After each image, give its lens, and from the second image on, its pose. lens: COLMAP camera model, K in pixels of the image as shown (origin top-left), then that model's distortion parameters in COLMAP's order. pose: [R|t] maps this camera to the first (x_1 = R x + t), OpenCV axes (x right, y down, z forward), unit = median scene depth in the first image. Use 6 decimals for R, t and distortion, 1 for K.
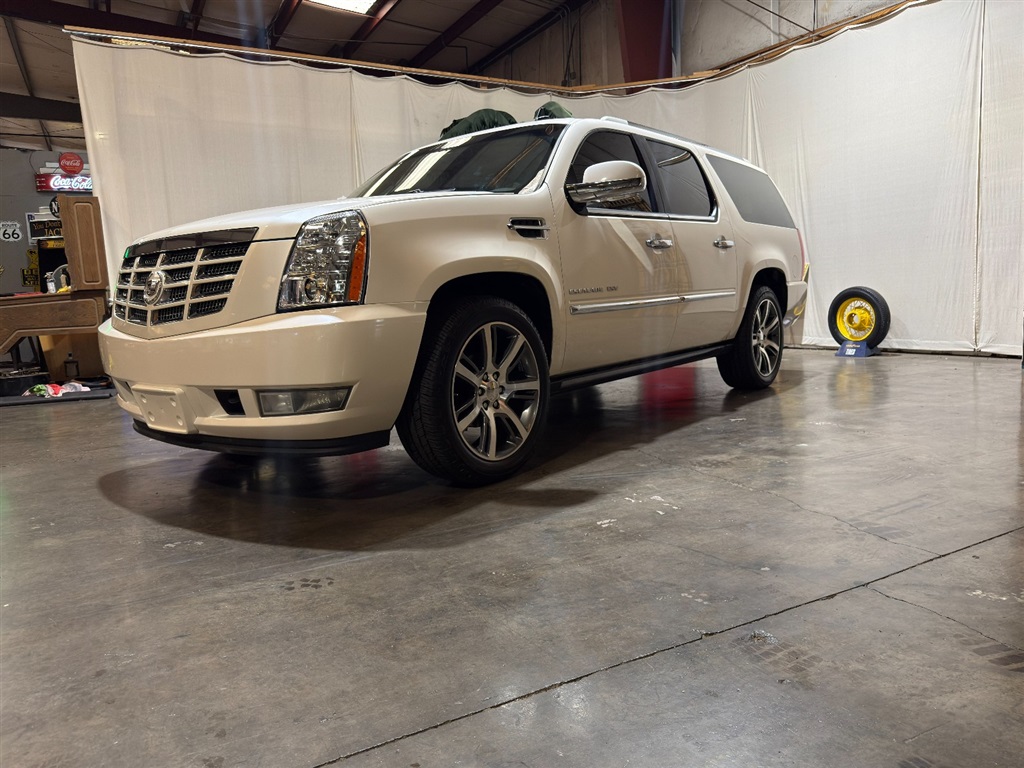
lens RADIAL K [[726.4, 0, 516.8], [0, 726.4, 387.6], [0, 0, 1]] dist [0.032549, -0.043196]
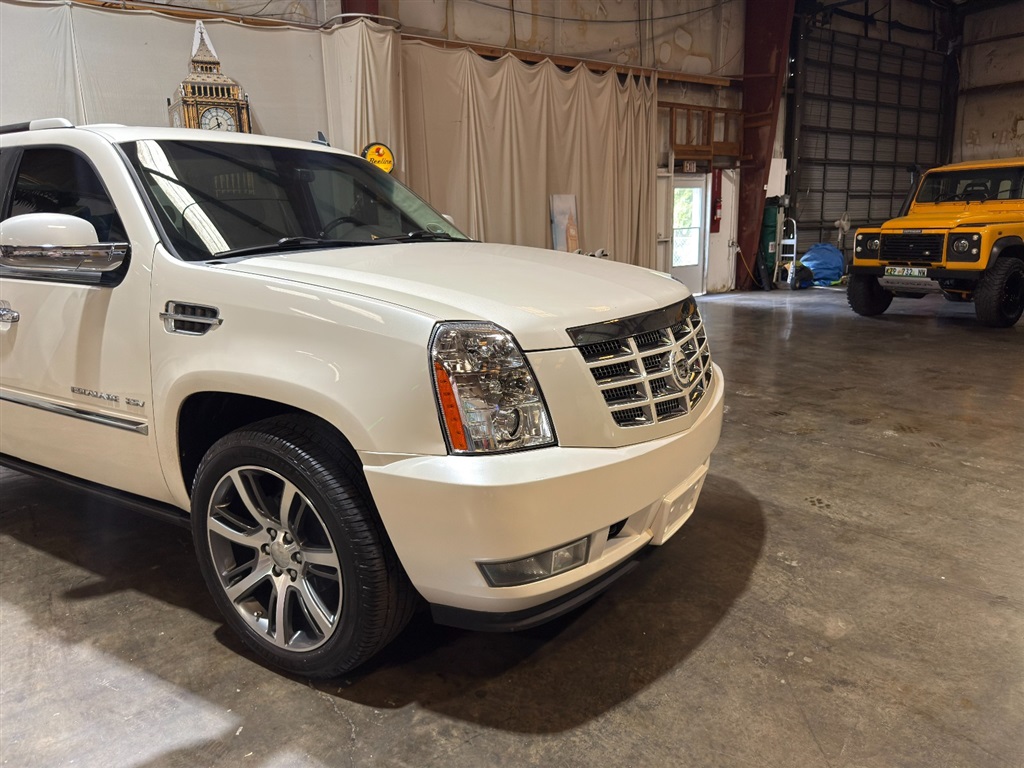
lens RADIAL K [[726.4, 0, 520.3], [0, 726.4, 387.0], [0, 0, 1]] dist [0.032549, -0.043196]
pose [[-0.103384, -0.176826, 0.978797, -0.539463], [0.152936, 0.969542, 0.191308, -0.126044], [-0.982813, 0.169472, -0.073192, 0.516260]]
